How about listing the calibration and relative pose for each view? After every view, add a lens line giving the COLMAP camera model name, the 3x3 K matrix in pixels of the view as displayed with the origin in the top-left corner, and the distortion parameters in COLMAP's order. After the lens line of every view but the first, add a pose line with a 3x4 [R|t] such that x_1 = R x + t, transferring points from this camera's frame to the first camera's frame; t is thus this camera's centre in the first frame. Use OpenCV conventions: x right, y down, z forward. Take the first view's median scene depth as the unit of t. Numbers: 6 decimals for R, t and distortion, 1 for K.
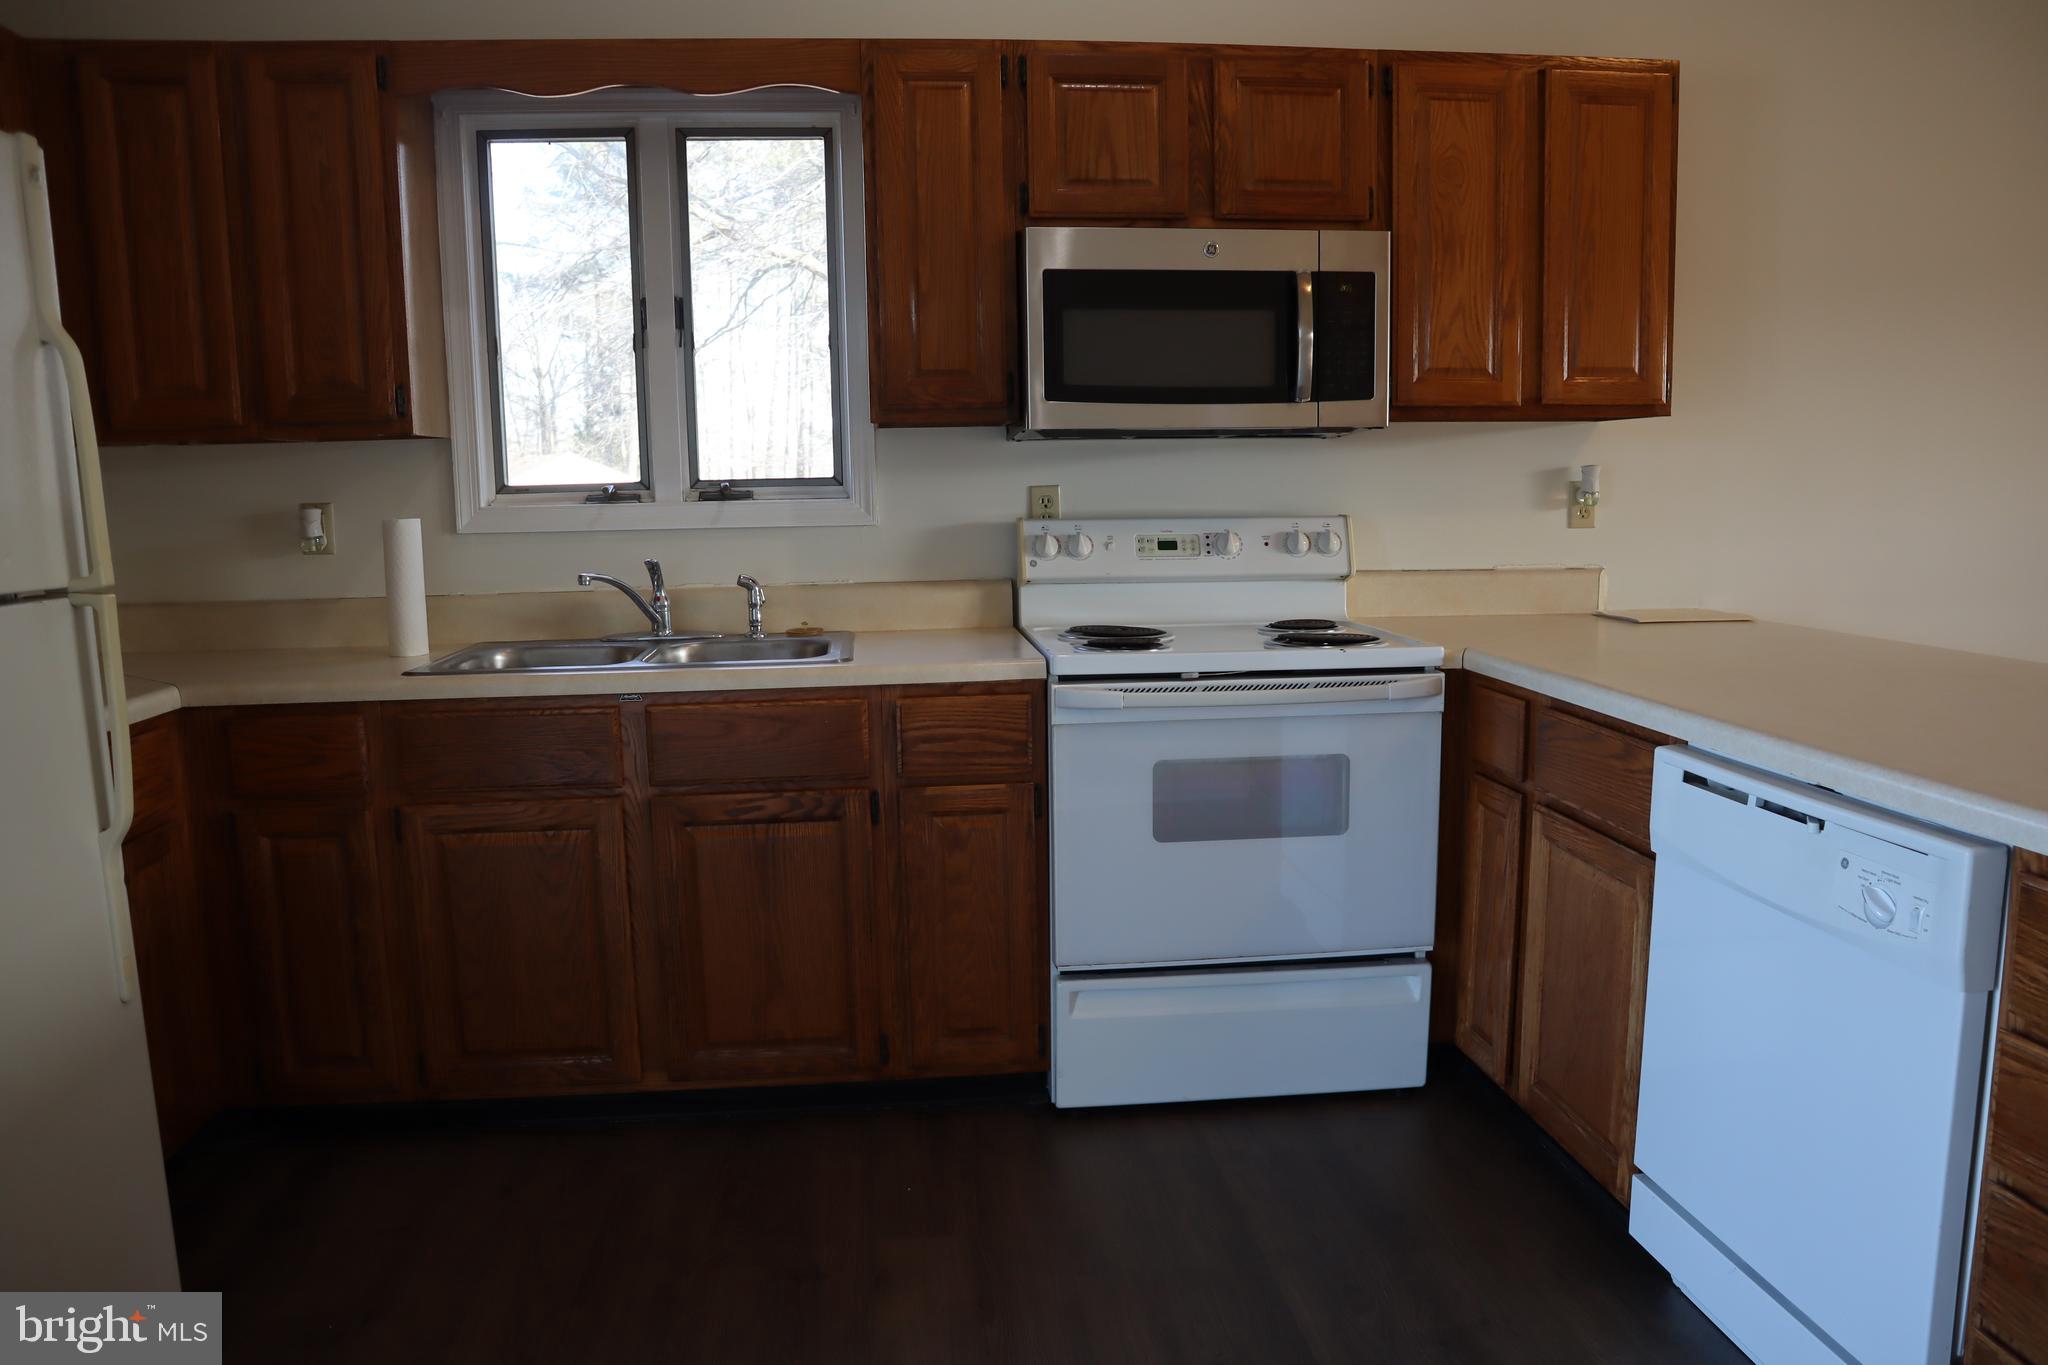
lens RADIAL K [[1416.6, 0, 1026.6], [0, 1416.6, 688.0], [0, 0, 1]] dist [-0.124852, 0.078823]
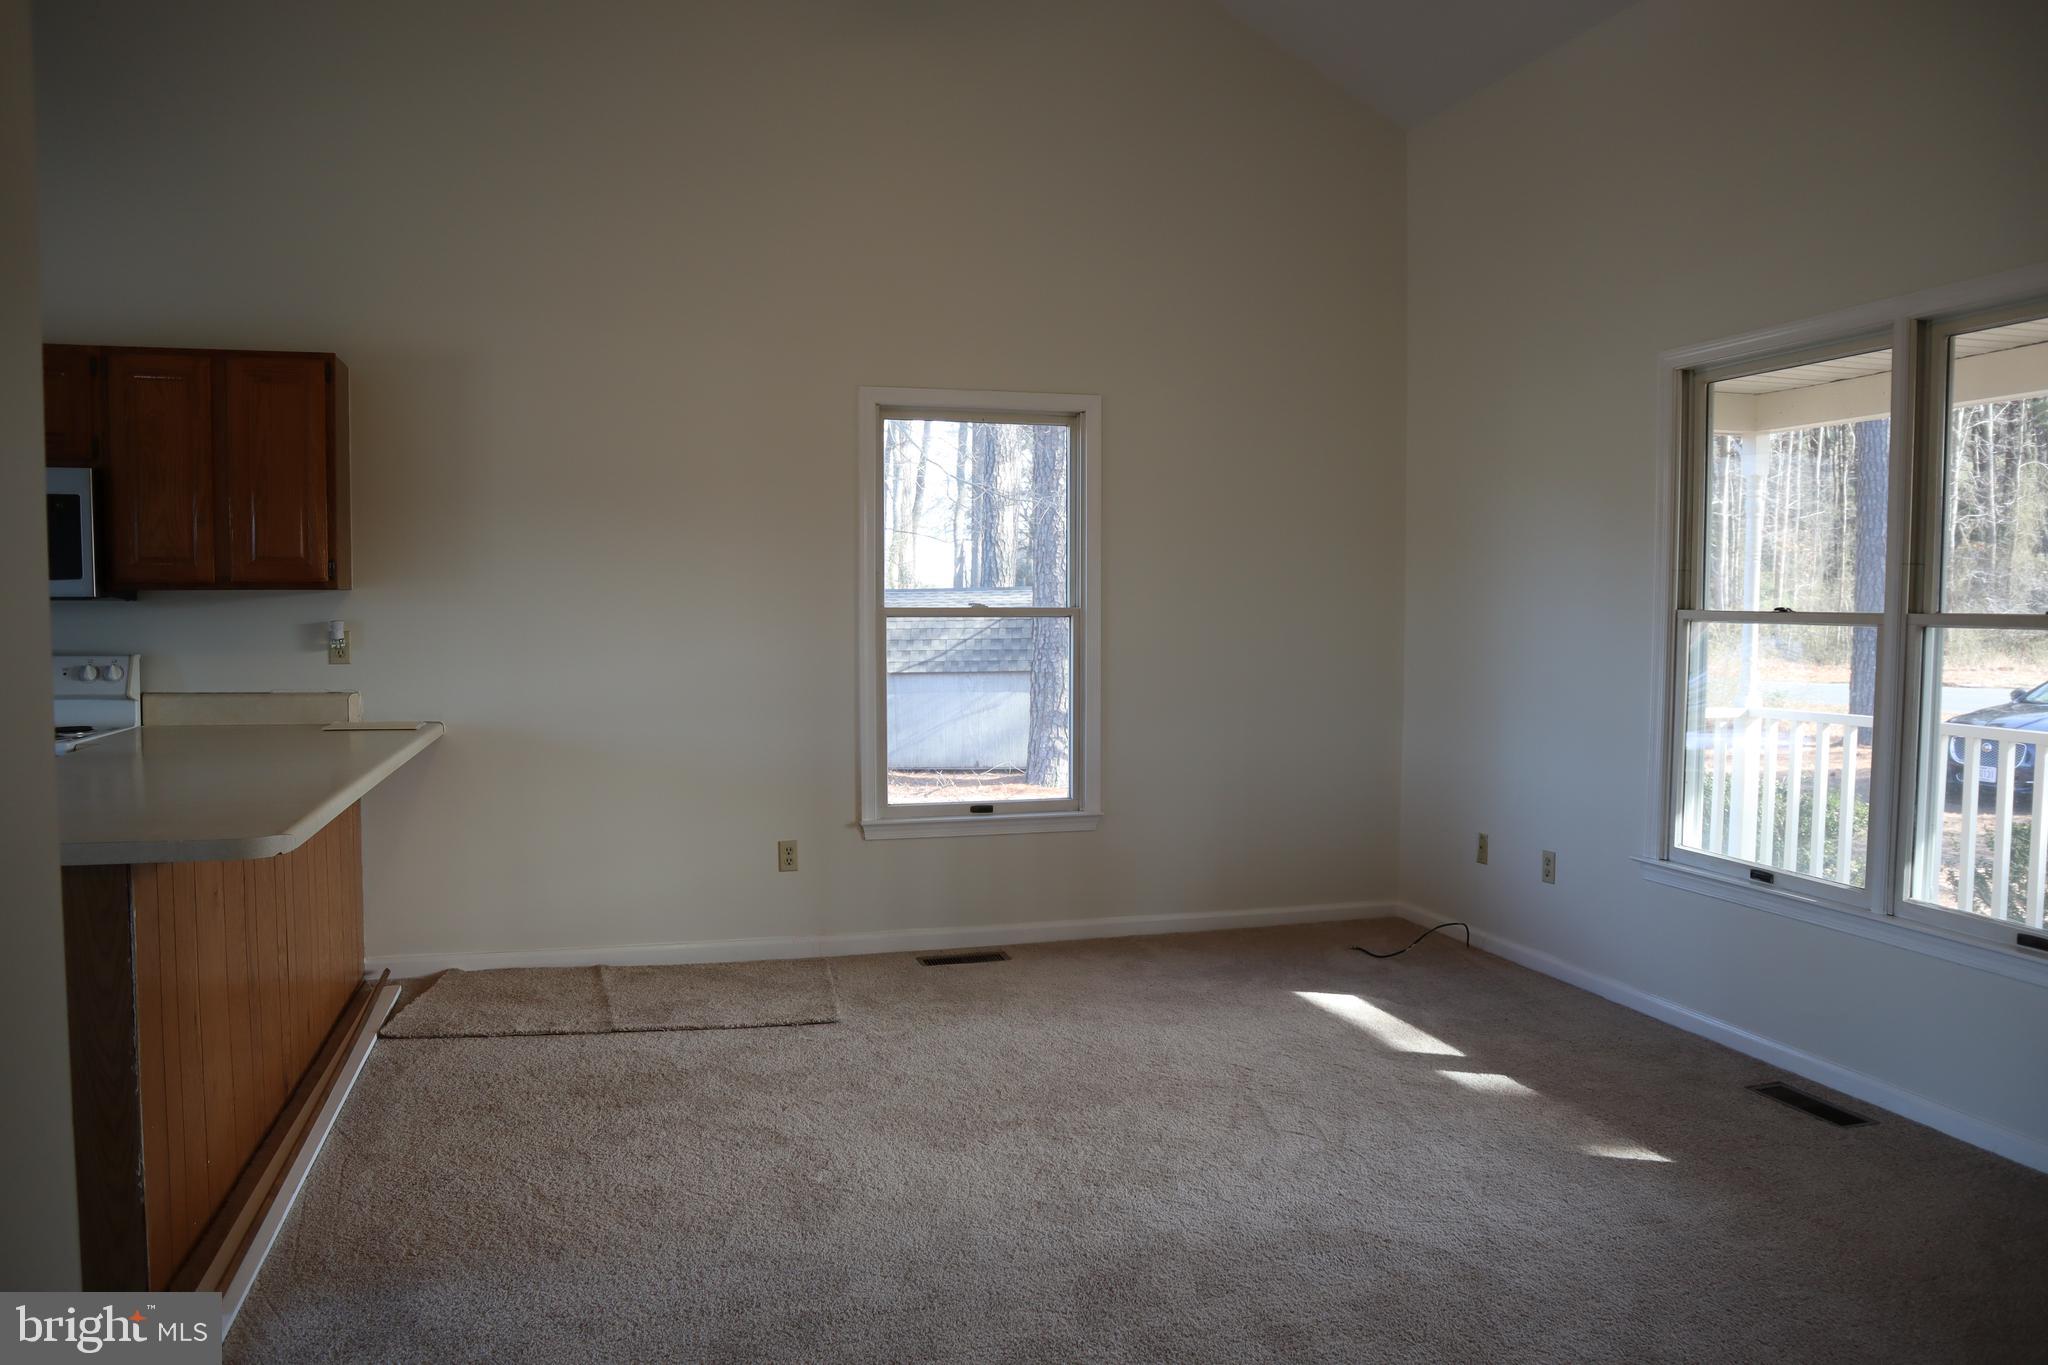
lens RADIAL K [[1416.6, 0, 1026.6], [0, 1416.6, 688.0], [0, 0, 1]] dist [-0.124852, 0.078823]
pose [[0.983869, 0.013808, 0.178355, 0.921696], [0.001329, 0.996425, -0.084474, 0.031881], [-0.178884, 0.083348, 0.980333, -0.556051]]
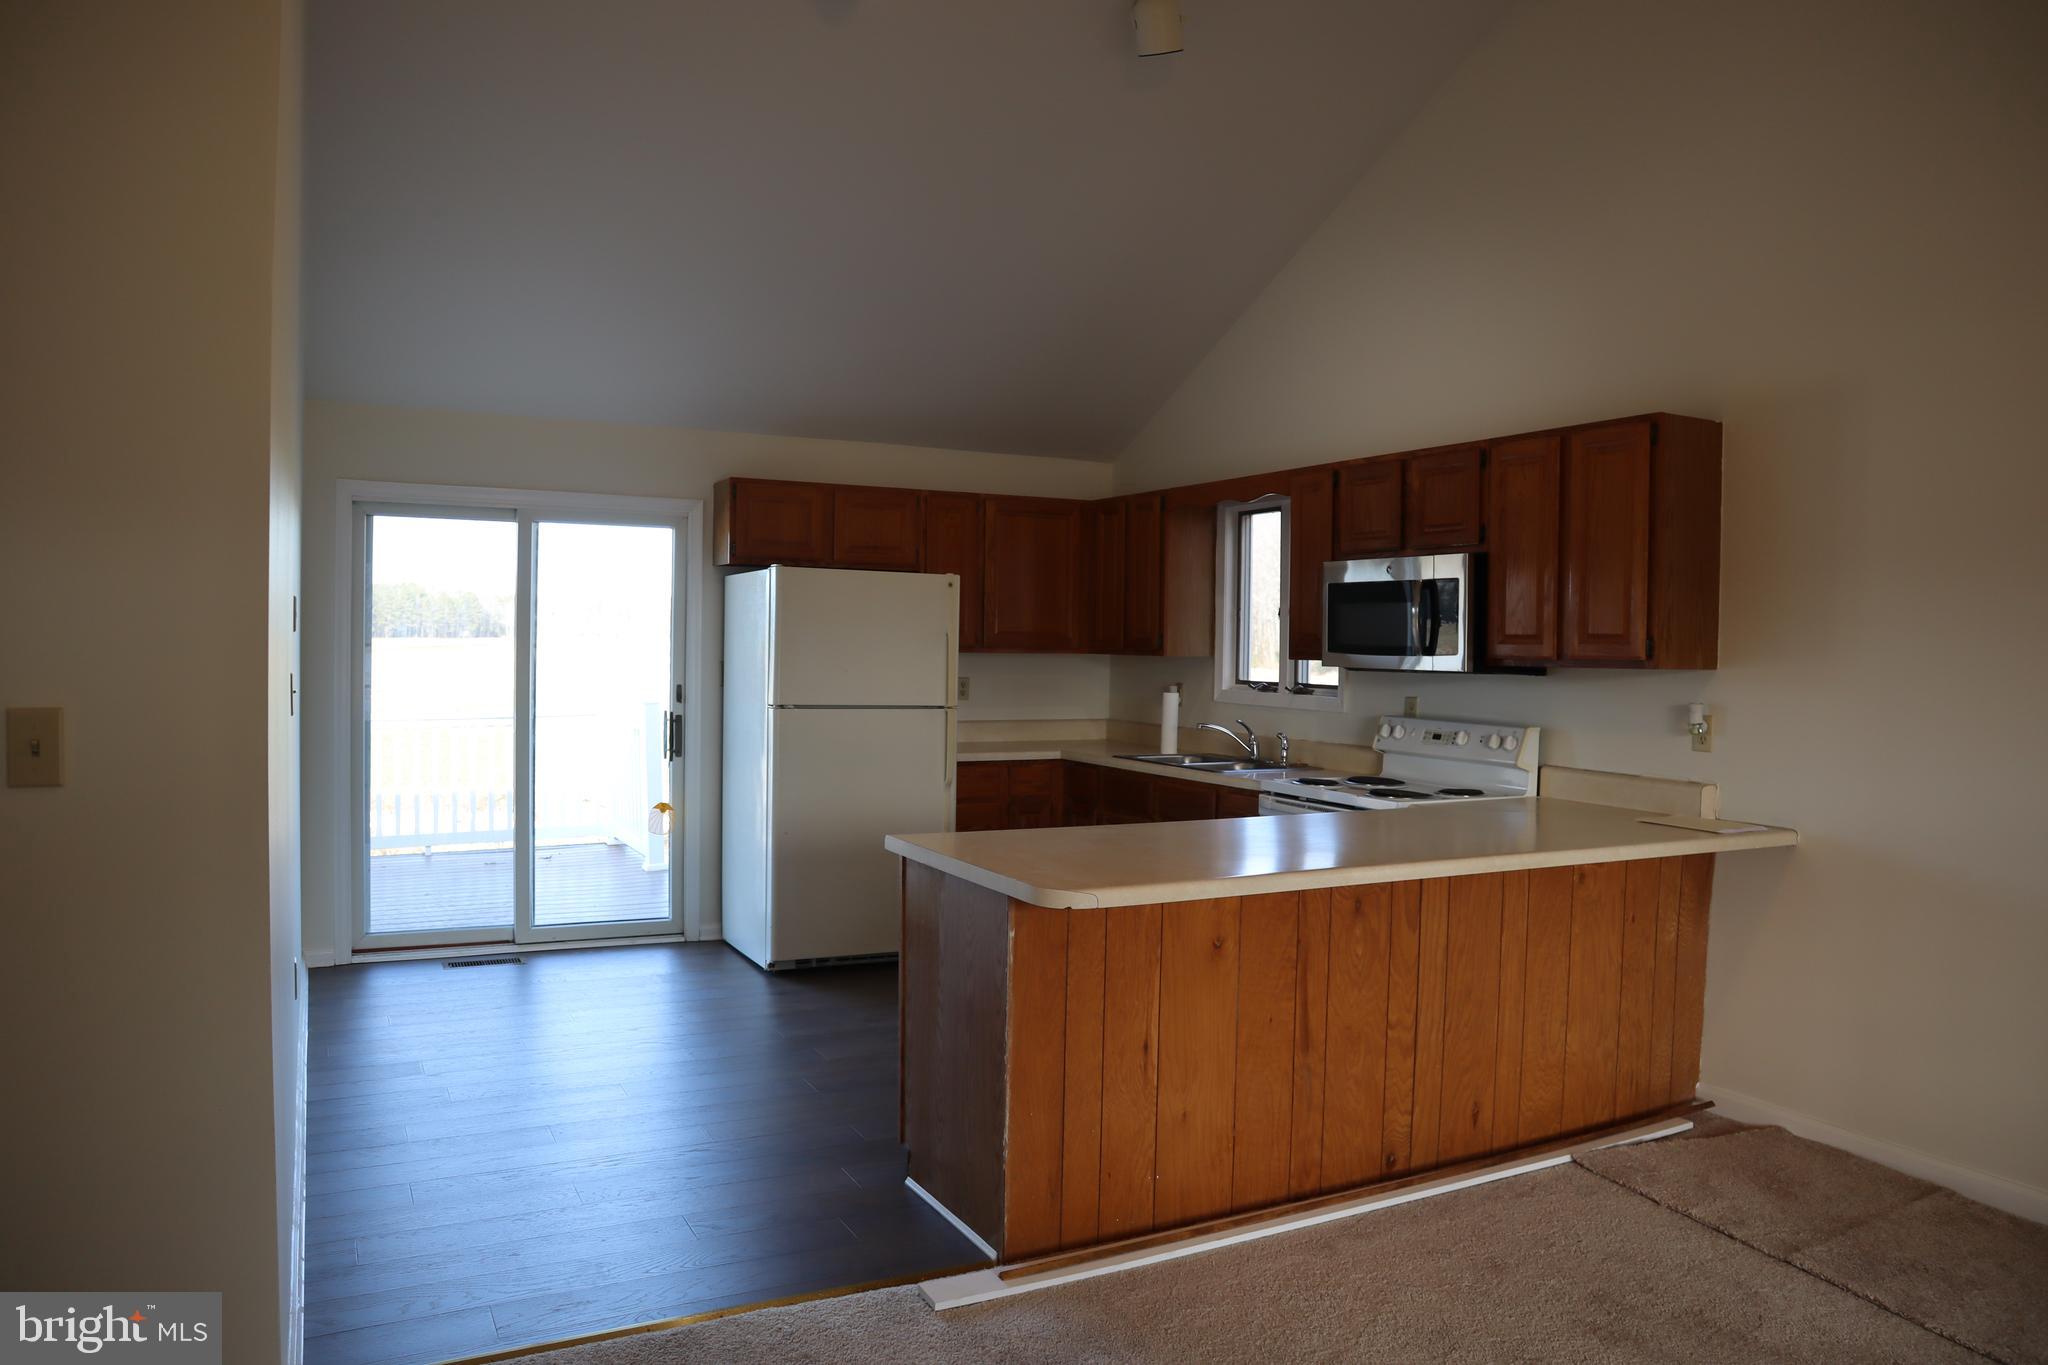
lens RADIAL K [[1416.6, 0, 1026.6], [0, 1416.6, 688.0], [0, 0, 1]] dist [-0.124852, 0.078823]
pose [[0.361789, 0.052873, -0.930759, 1.488343], [-0.158472, 0.987348, -0.005511, -0.074037], [0.918692, 0.149493, 0.365591, -0.051423]]
